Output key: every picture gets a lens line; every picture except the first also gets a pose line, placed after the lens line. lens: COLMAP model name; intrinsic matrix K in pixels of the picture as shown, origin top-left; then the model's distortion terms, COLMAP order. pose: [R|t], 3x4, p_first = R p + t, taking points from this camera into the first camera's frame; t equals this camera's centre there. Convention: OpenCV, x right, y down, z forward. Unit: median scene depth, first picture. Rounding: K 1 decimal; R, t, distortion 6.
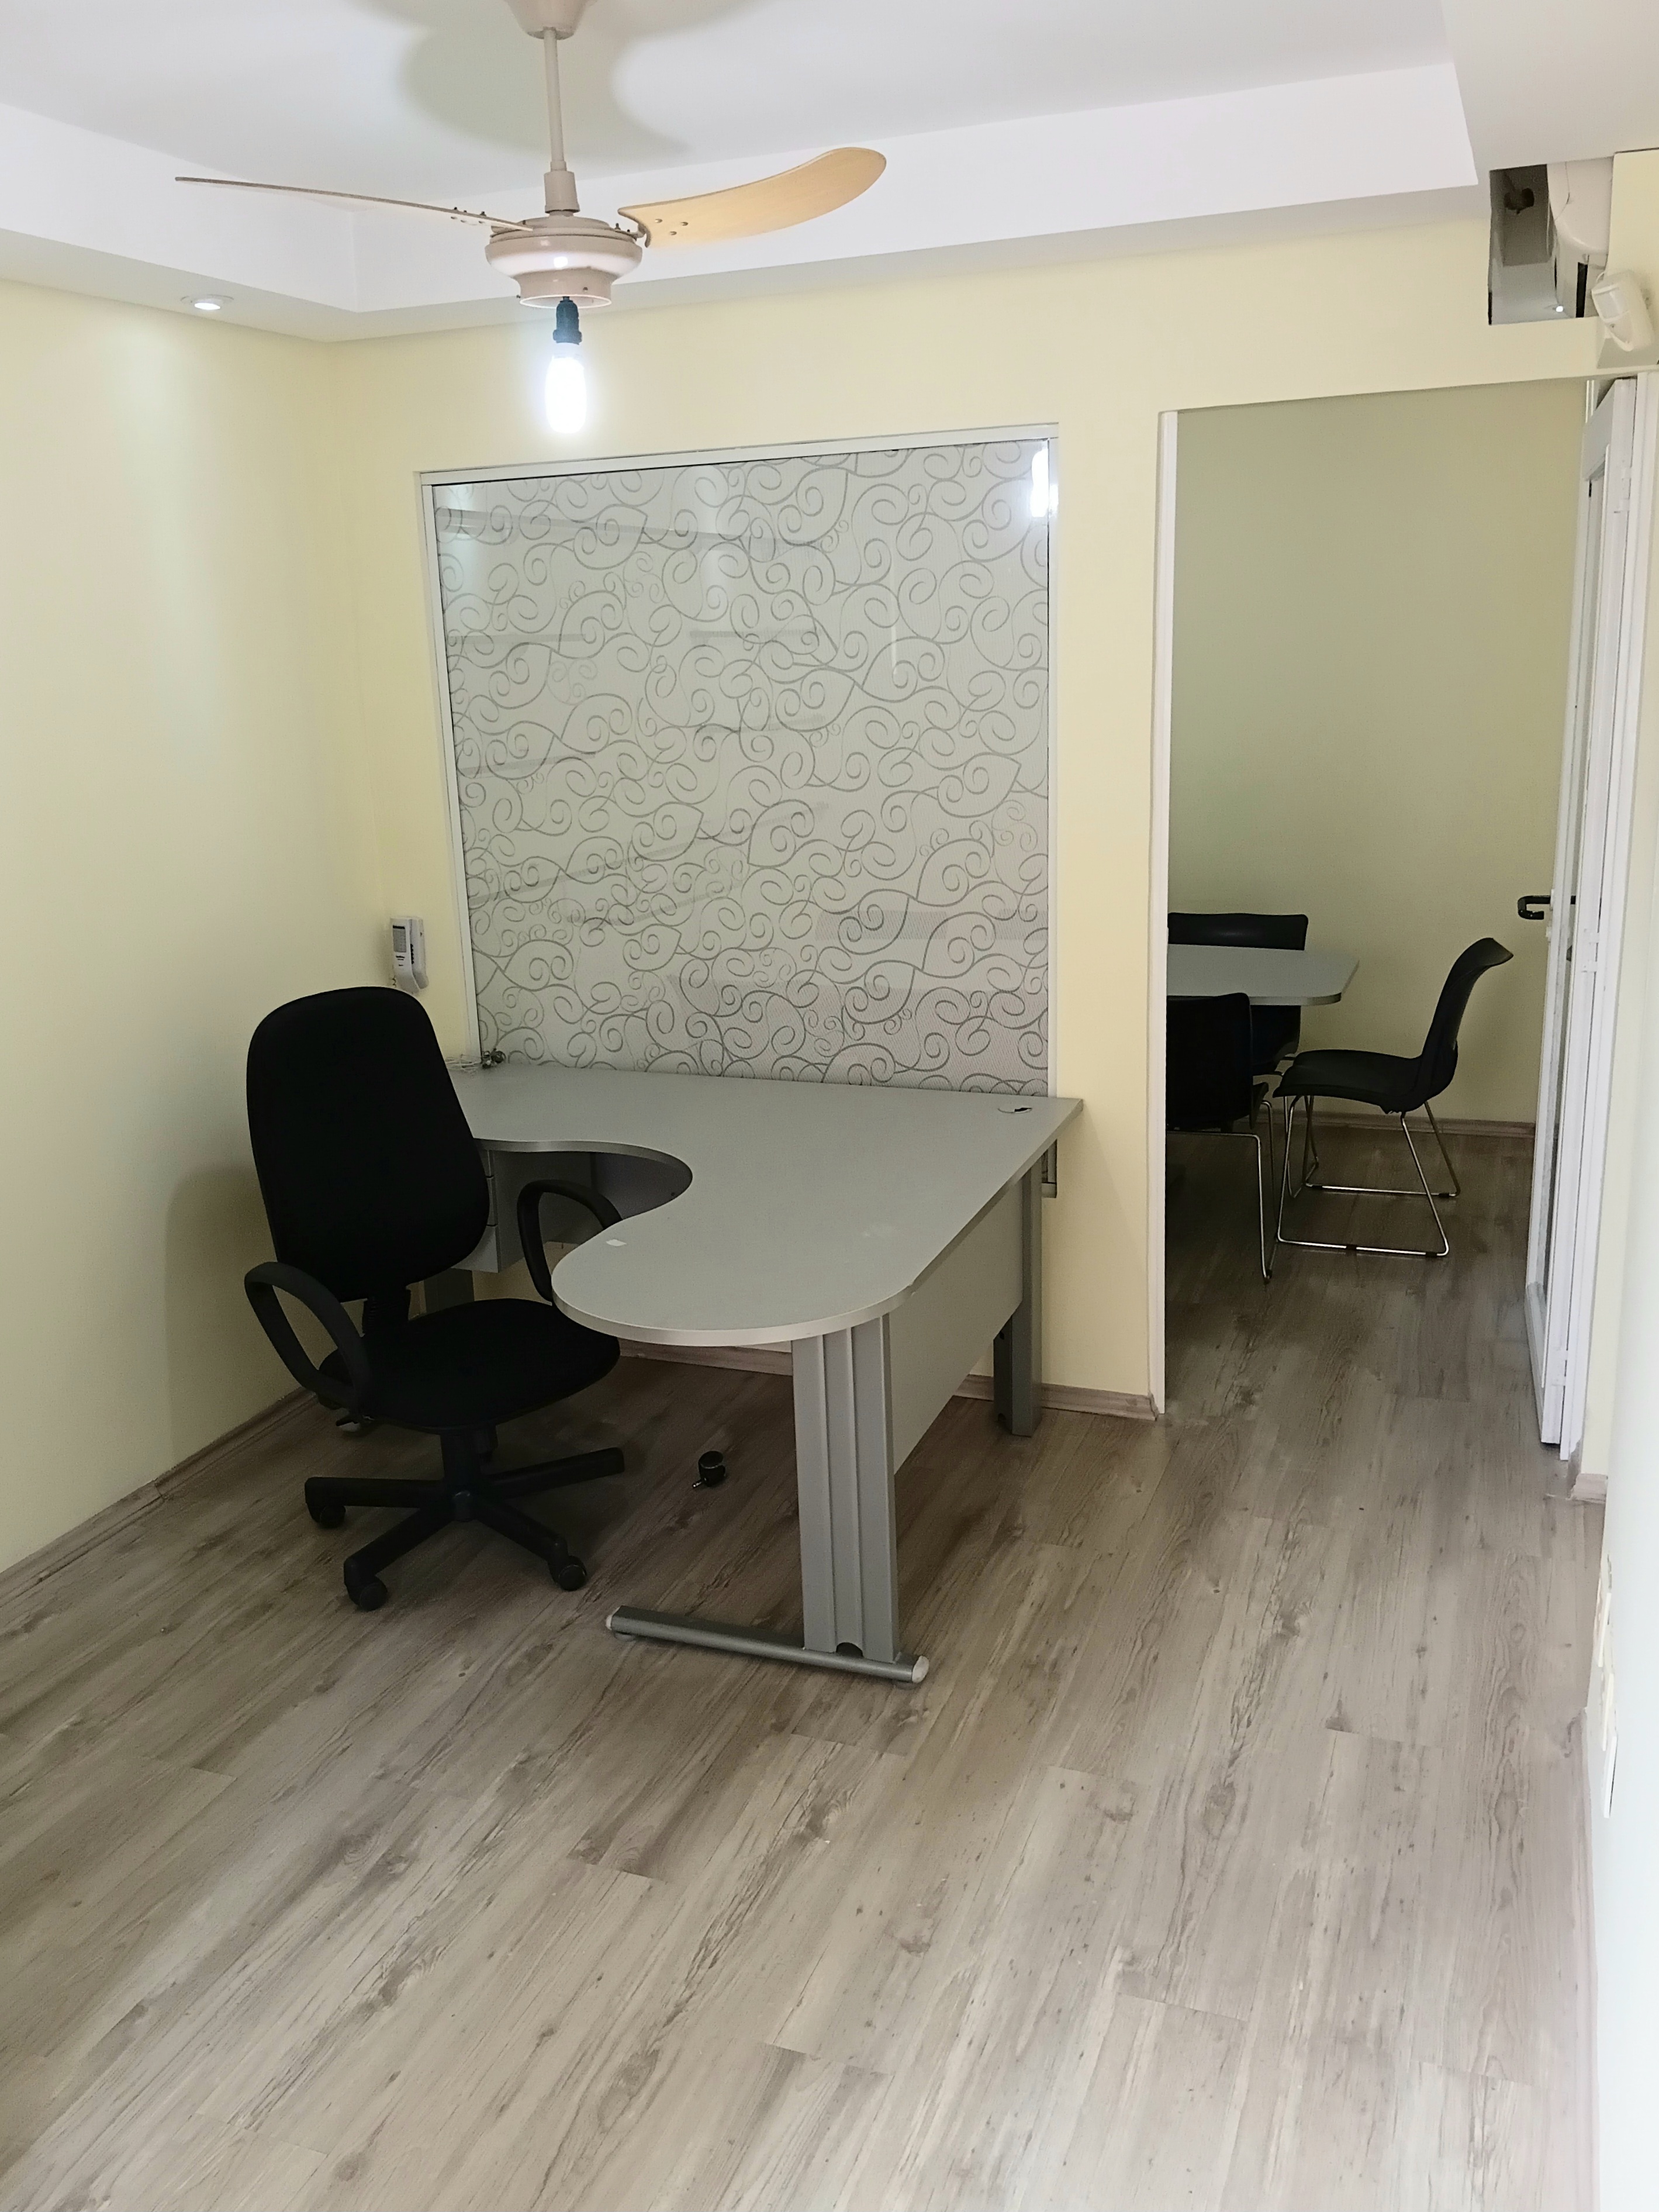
lens RADIAL K [[1827.3, 0, 829.5], [0, 1827.3, 1106.0], [0, 0, 1]] dist [0.132663, -0.222256]
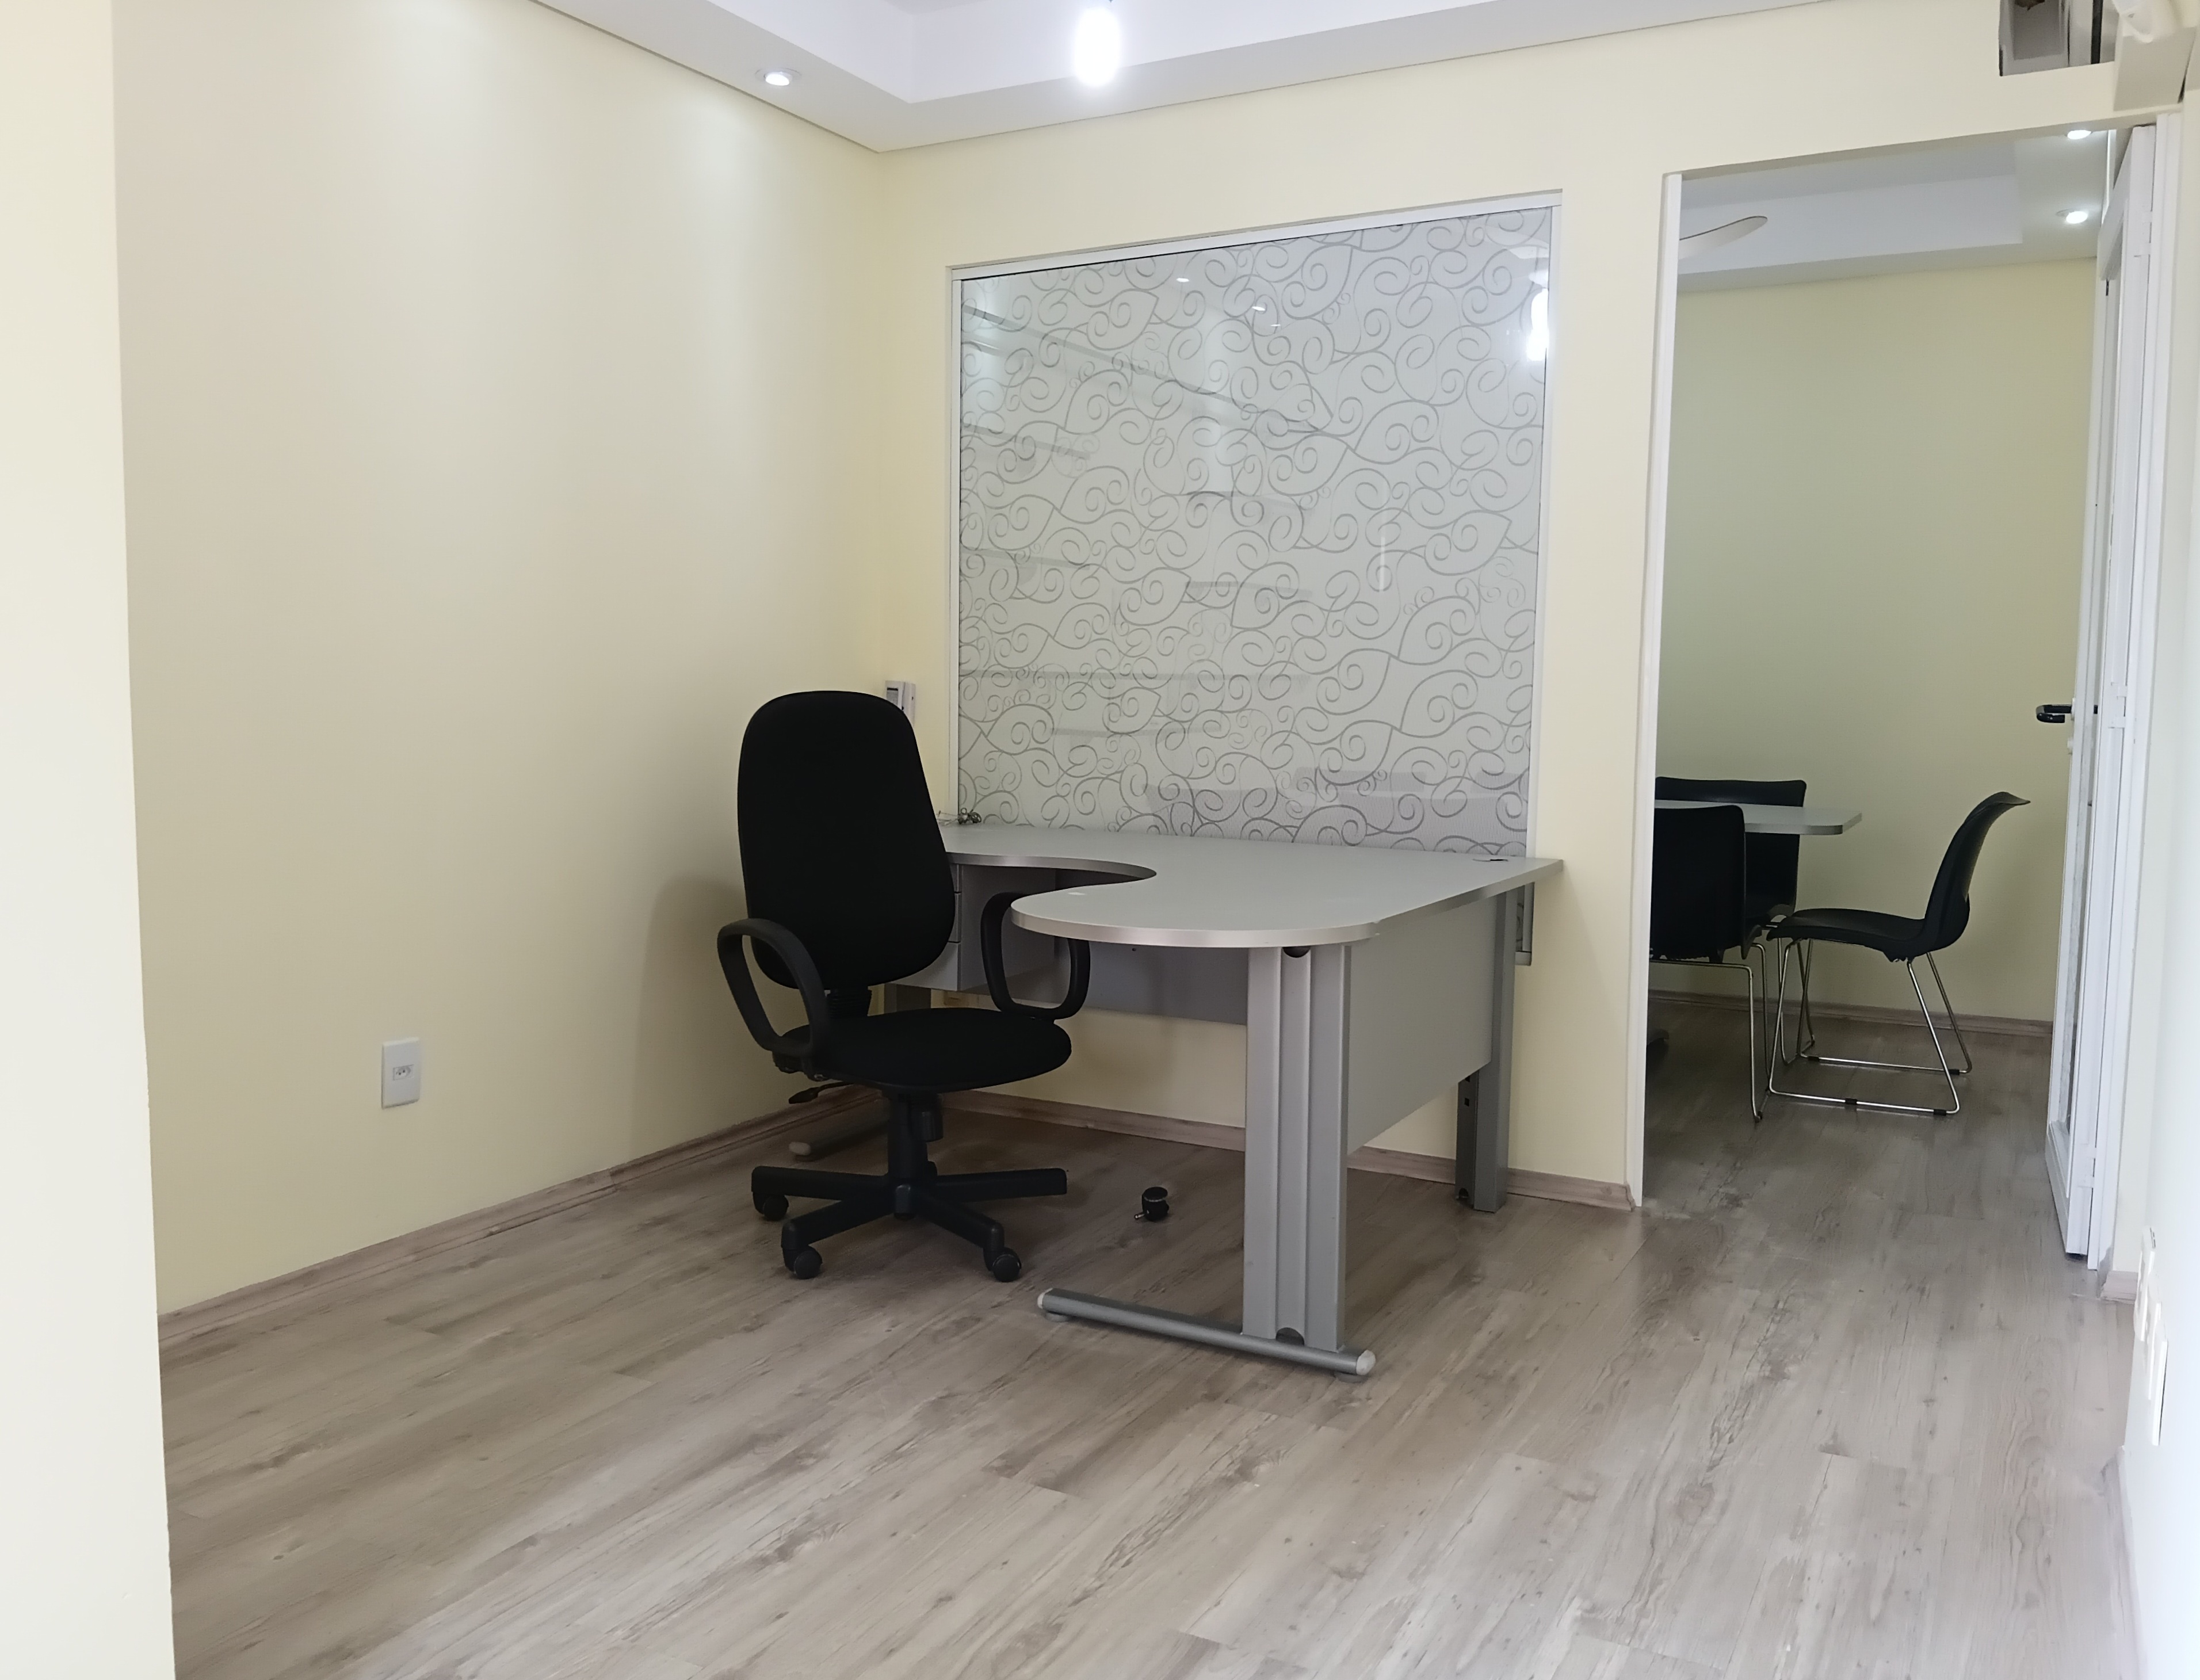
lens RADIAL K [[1792.2, 0, 1071.4], [0, 1792.2, 846.2], [0, 0, 1]] dist [0.107842, -0.175339]
pose [[0.989836, 0.056467, -0.130527, 0.005763], [-0.076694, 0.984846, -0.155551, 0.177733], [0.119765, 0.163980, 0.979166, 0.036558]]
